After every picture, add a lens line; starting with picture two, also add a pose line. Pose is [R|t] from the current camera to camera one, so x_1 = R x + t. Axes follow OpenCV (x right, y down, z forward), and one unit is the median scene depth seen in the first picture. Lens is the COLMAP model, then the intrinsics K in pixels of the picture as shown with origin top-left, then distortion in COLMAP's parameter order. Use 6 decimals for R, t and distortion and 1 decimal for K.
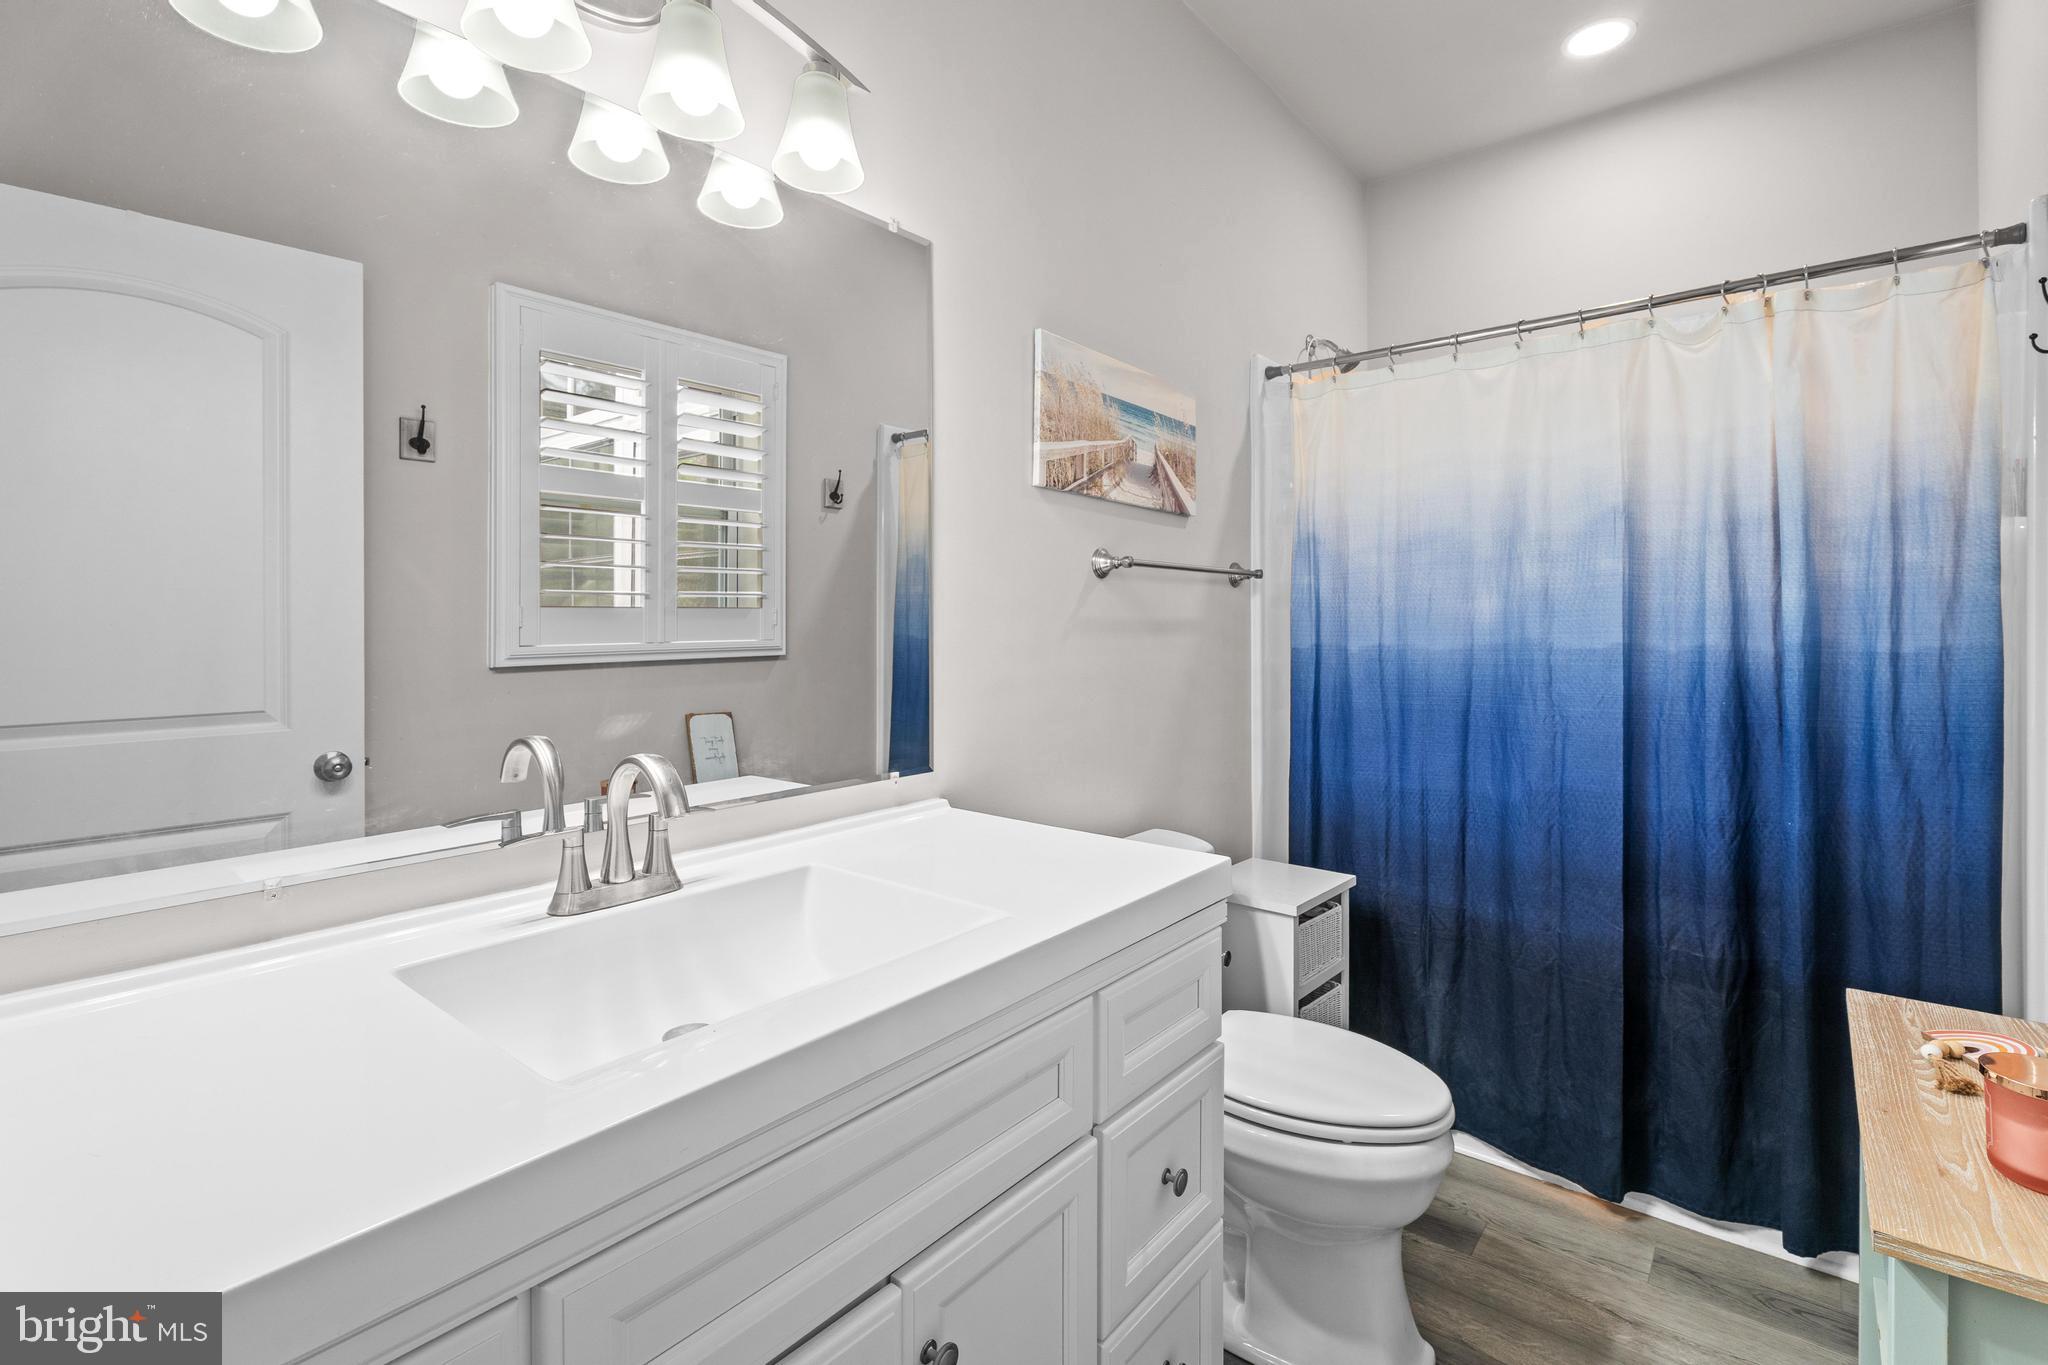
lens RADIAL K [[979.1, 0, 1066.8], [0, 979.1, 617.8], [0, 0, 1]] dist [0.002655, -0.000198]
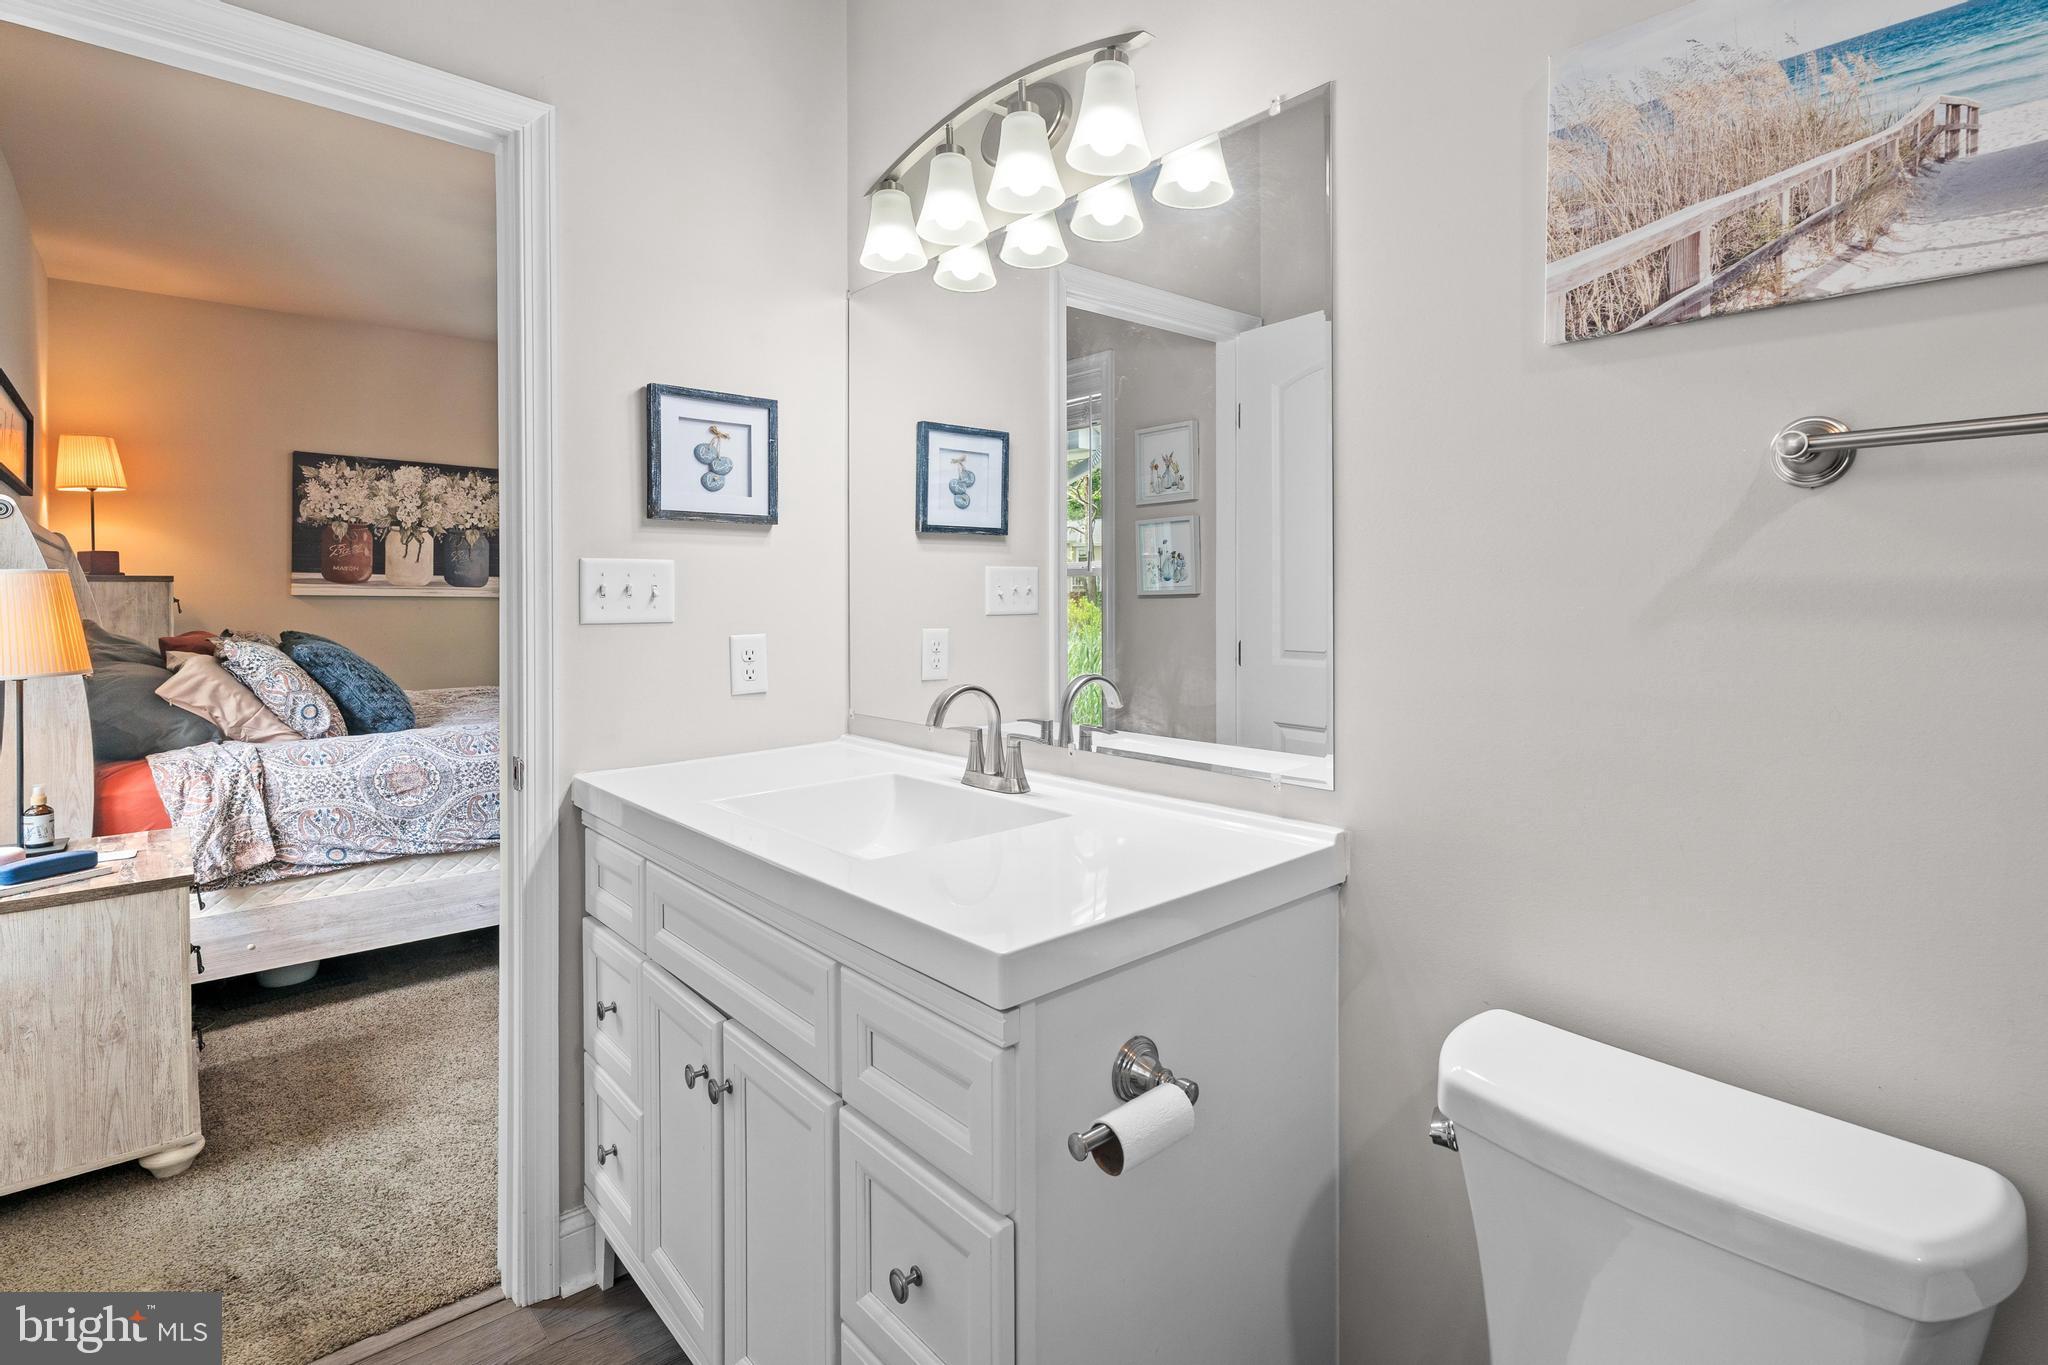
lens RADIAL K [[979.1, 0, 1066.8], [0, 979.1, 617.8], [0, 0, 1]] dist [0.002655, -0.000198]
pose [[-0.172694, 0.020807, -0.984756, 0.530782], [0.005799, 0.999781, 0.020107, 0.007005], [0.984958, -0.002238, -0.172777, 0.771115]]
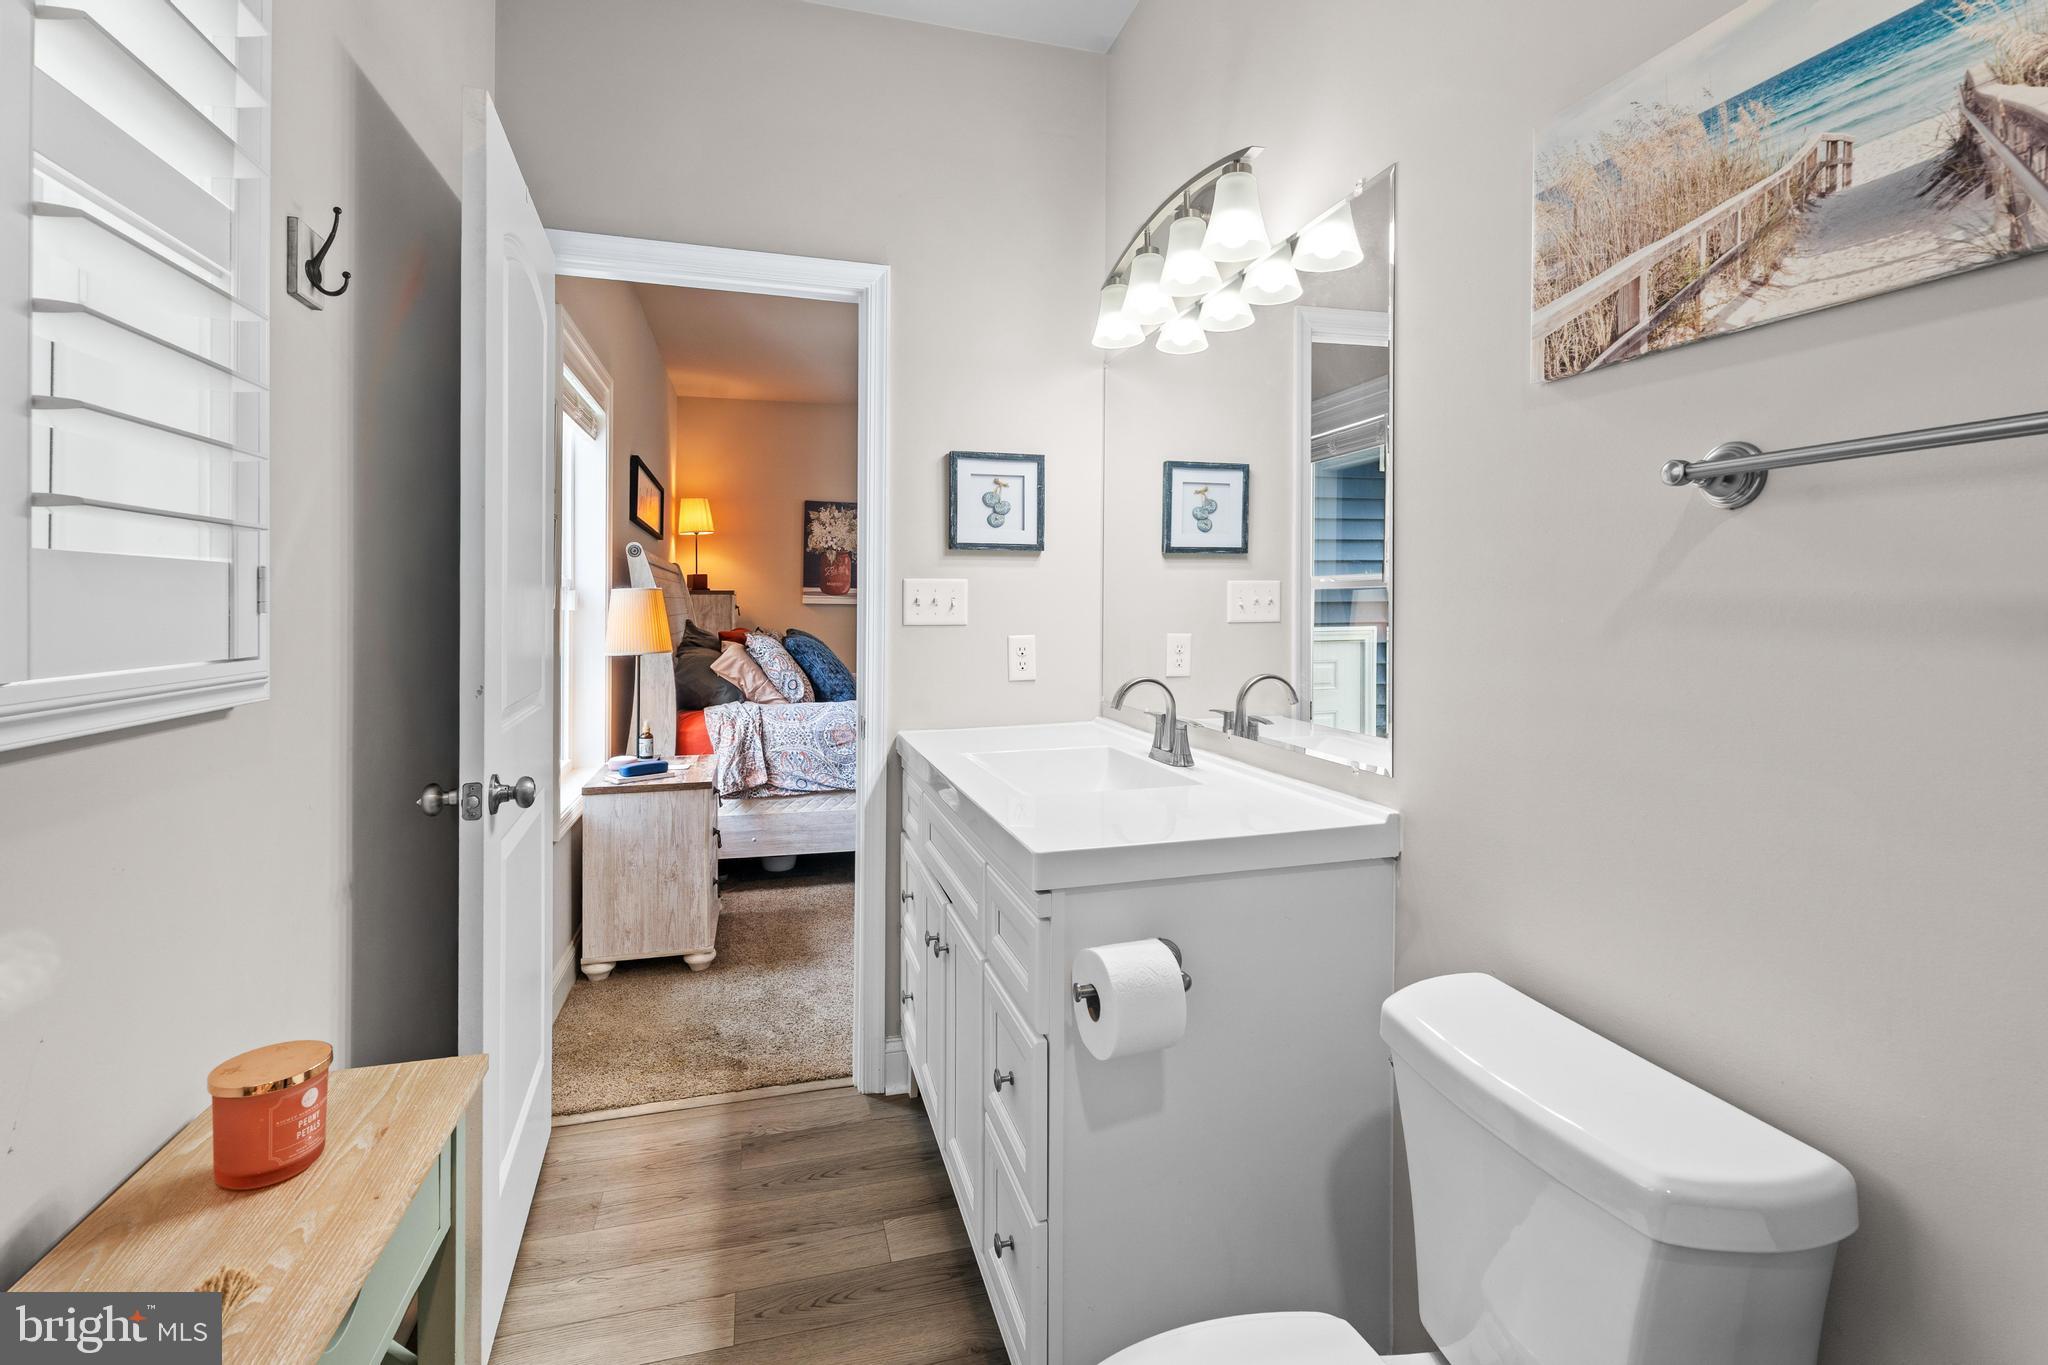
lens RADIAL K [[928.3, 0, 1020.5], [0, 928.3, 623.3], [0, 0, 1]] dist [0.001082, 0.001023]
pose [[-0.600747, 0.013646, -0.799323, 0.596531], [0.001299, 0.999870, 0.016093, 0.006358], [0.799438, 0.008629, -0.600686, 1.021057]]
